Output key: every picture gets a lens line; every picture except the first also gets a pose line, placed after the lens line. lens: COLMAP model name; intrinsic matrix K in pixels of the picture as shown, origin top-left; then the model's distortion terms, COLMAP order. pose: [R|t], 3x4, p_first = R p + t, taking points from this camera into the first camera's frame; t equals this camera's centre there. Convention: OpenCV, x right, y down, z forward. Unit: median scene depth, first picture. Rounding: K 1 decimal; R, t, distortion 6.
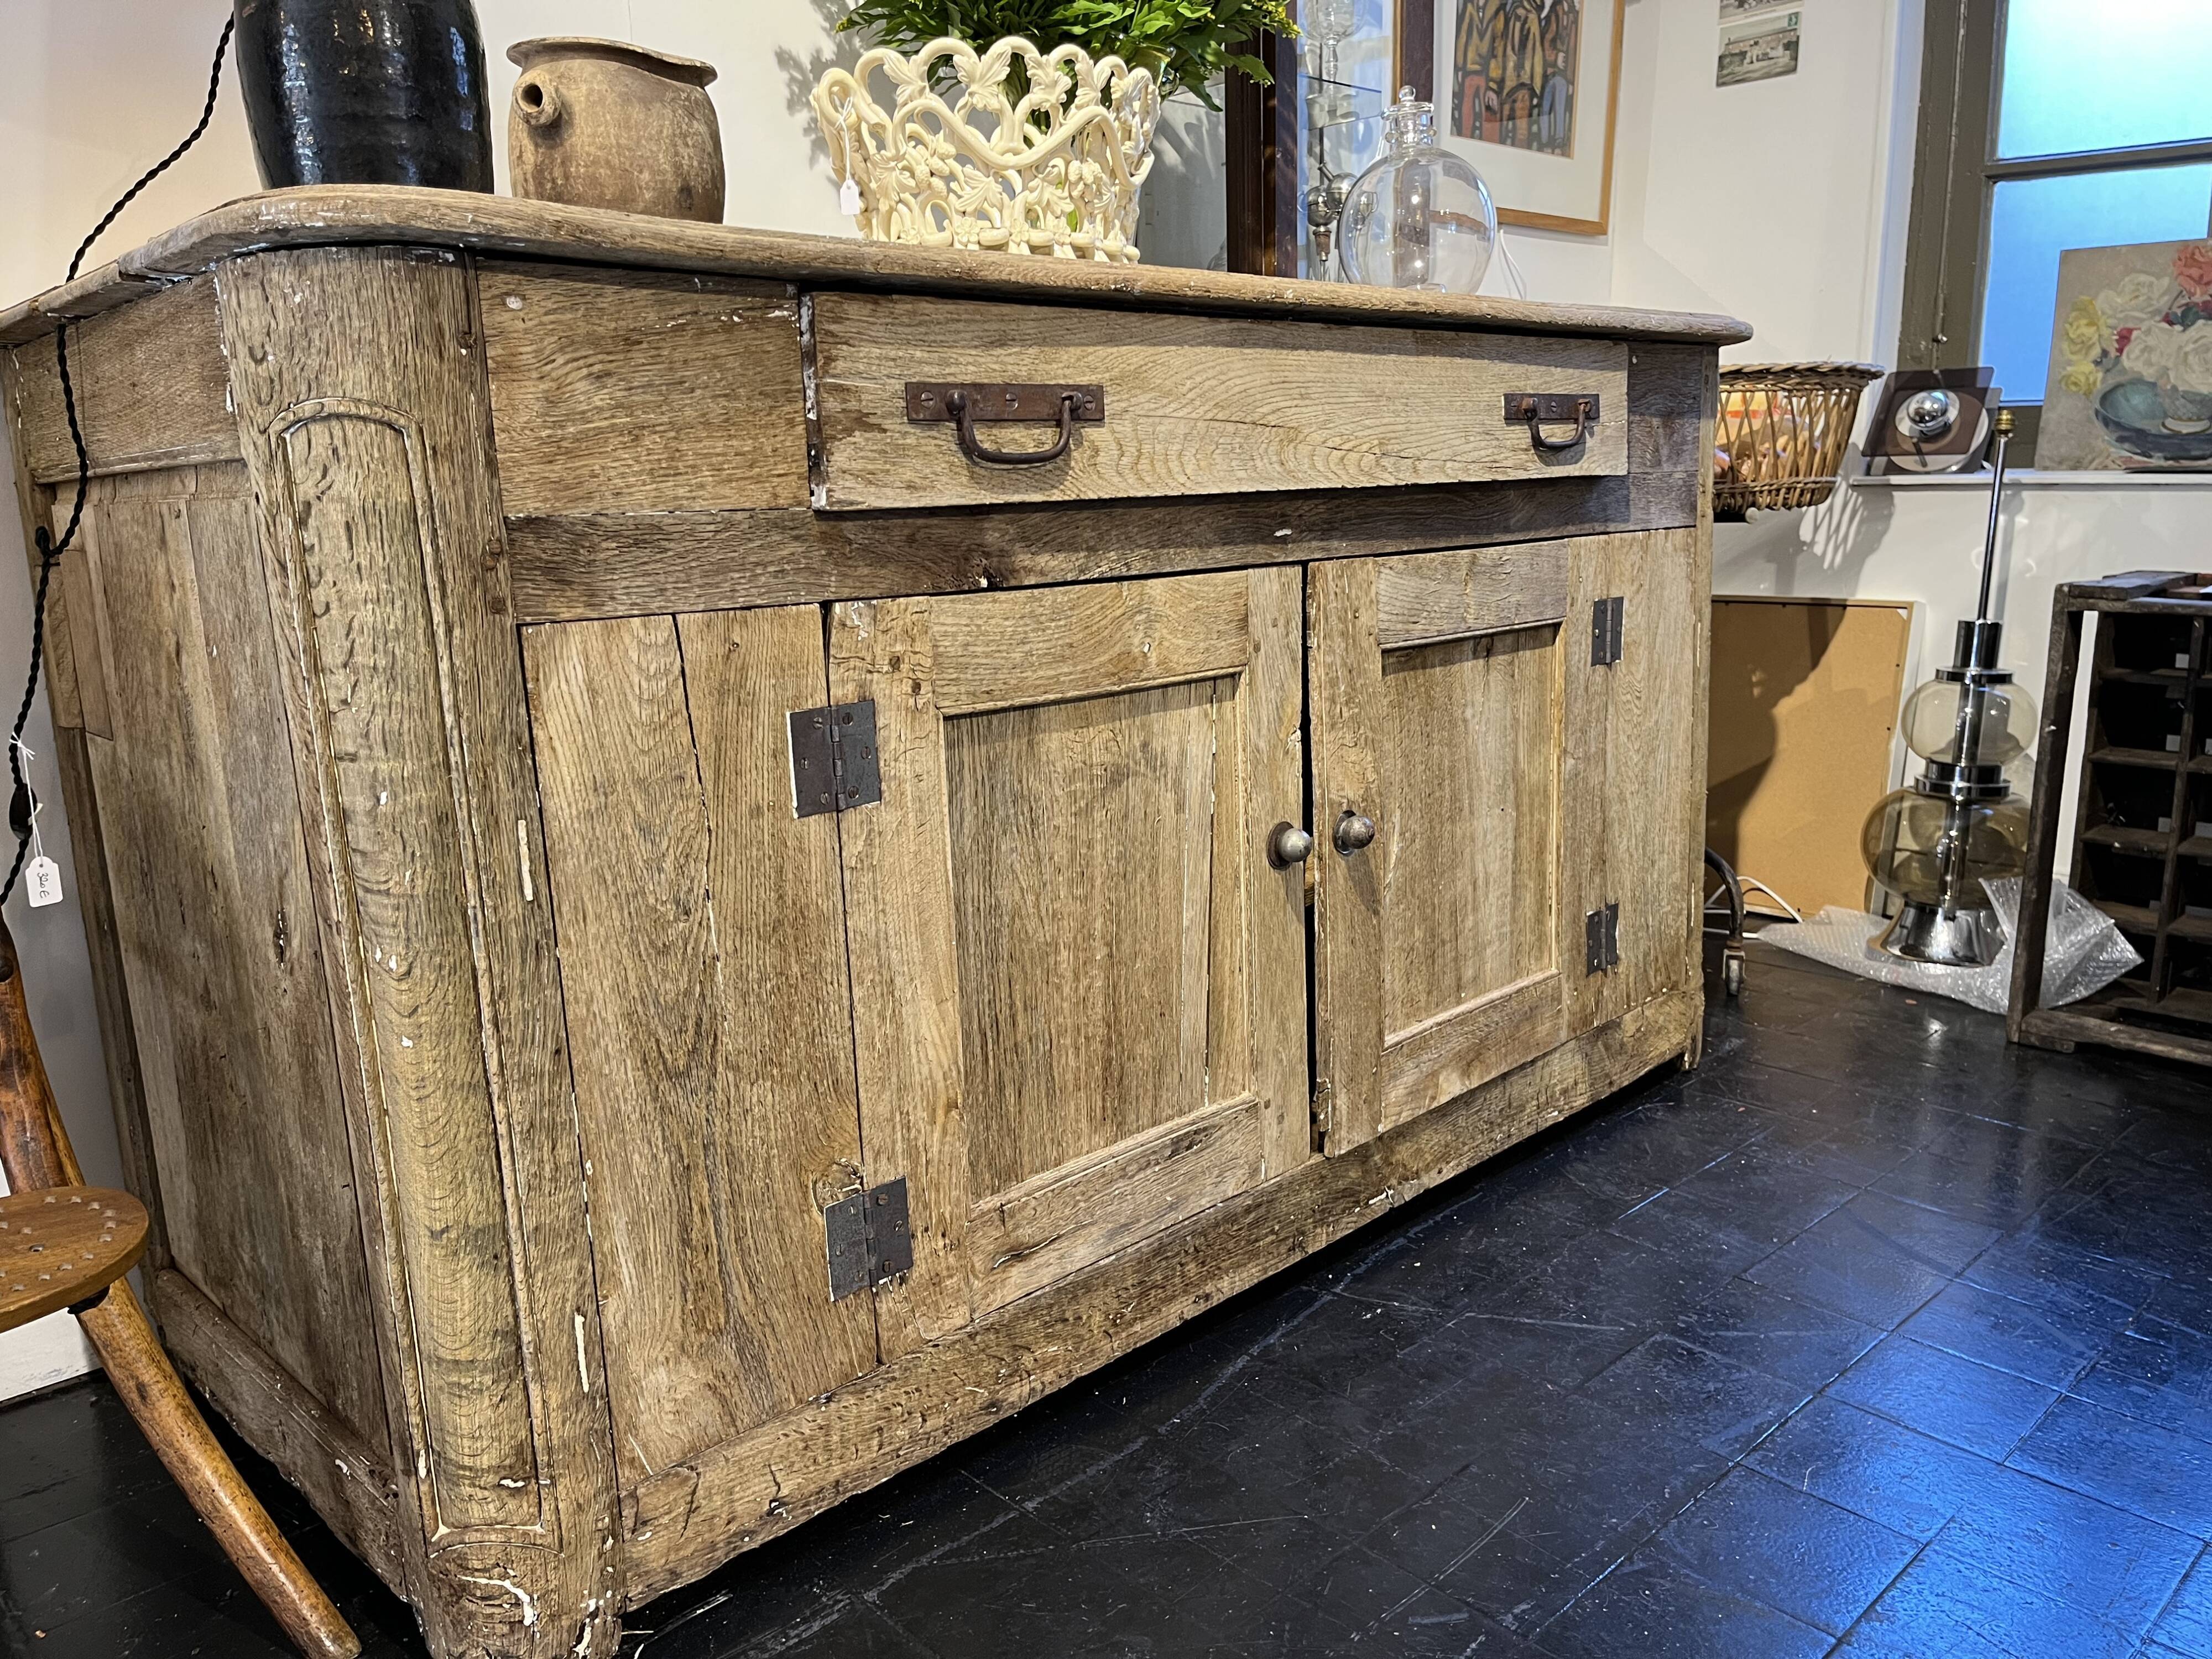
lens RADIAL K [[1669.3, 0, 1119.4], [0, 1669.3, 840.4], [0, 0, 1]] dist [0.057938, -0.067956]
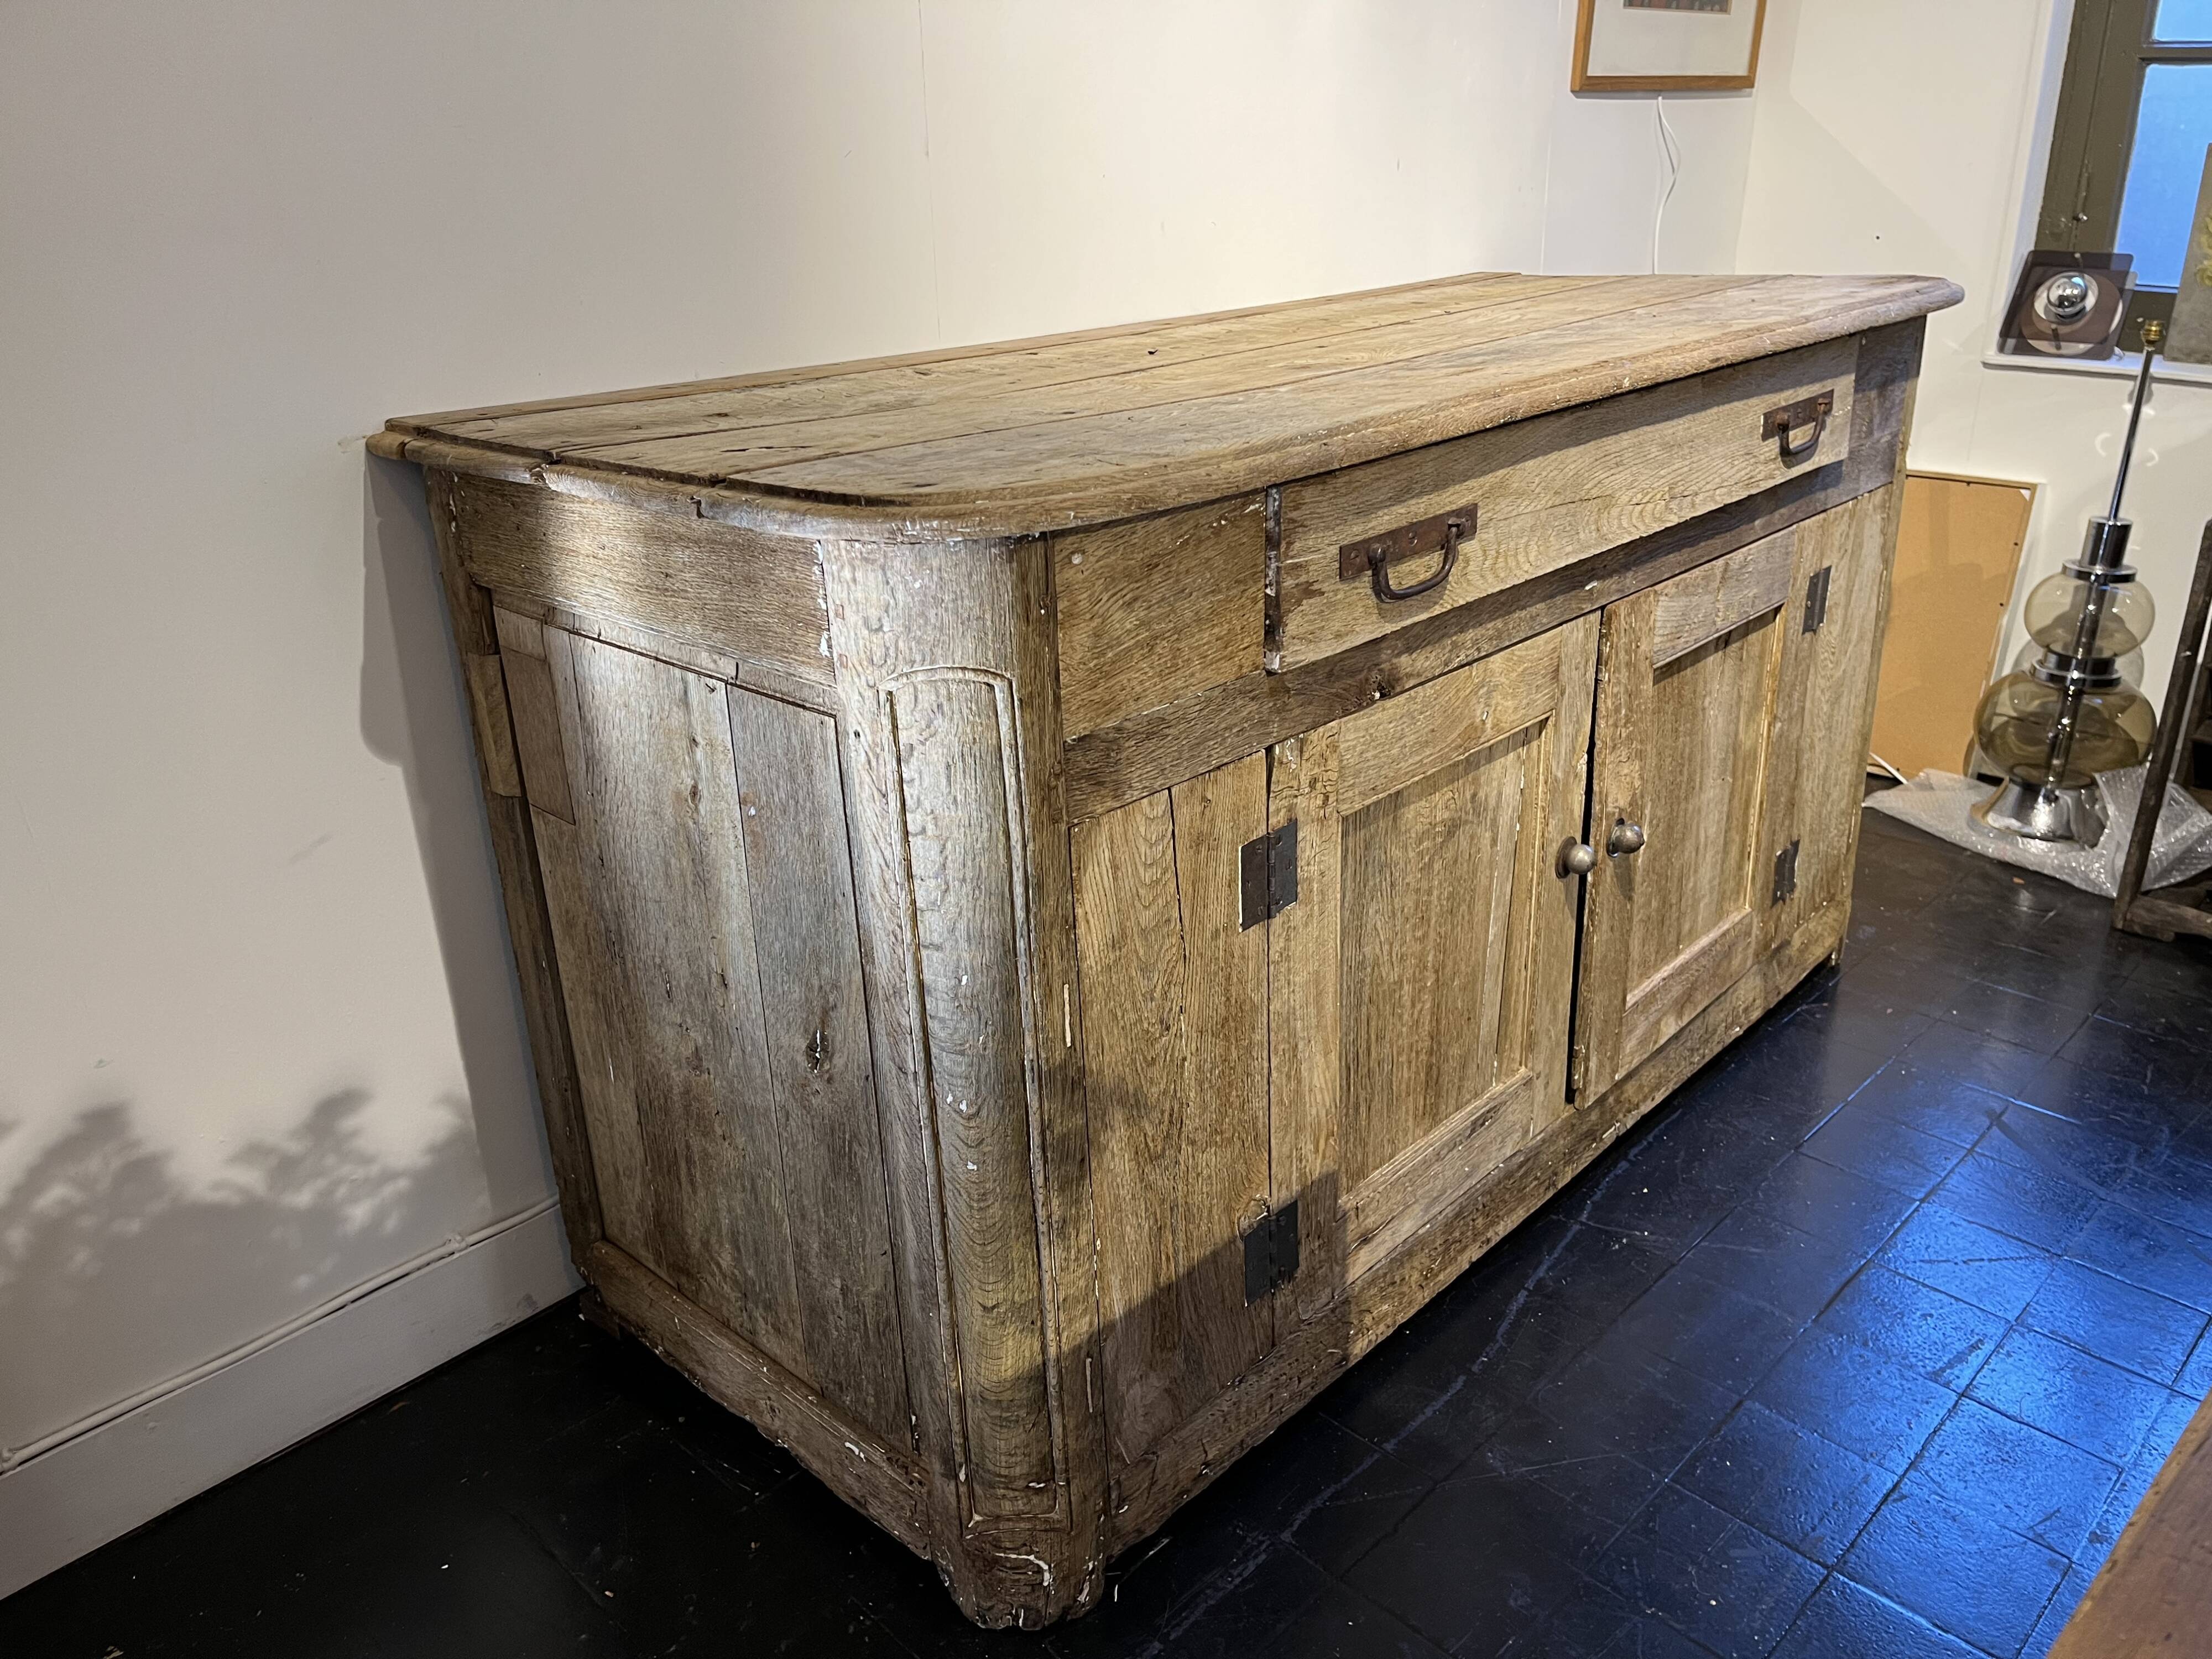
lens RADIAL K [[1669.3, 0, 1128.1], [0, 1669.3, 834.0], [0, 0, 1]] dist [0.057938, -0.067956]
pose [[0.999373, -0.012047, 0.033308, -0.258544], [0.005862, 0.983668, 0.179896, -0.240382], [-0.034931, -0.179587, 0.983122, -0.095266]]
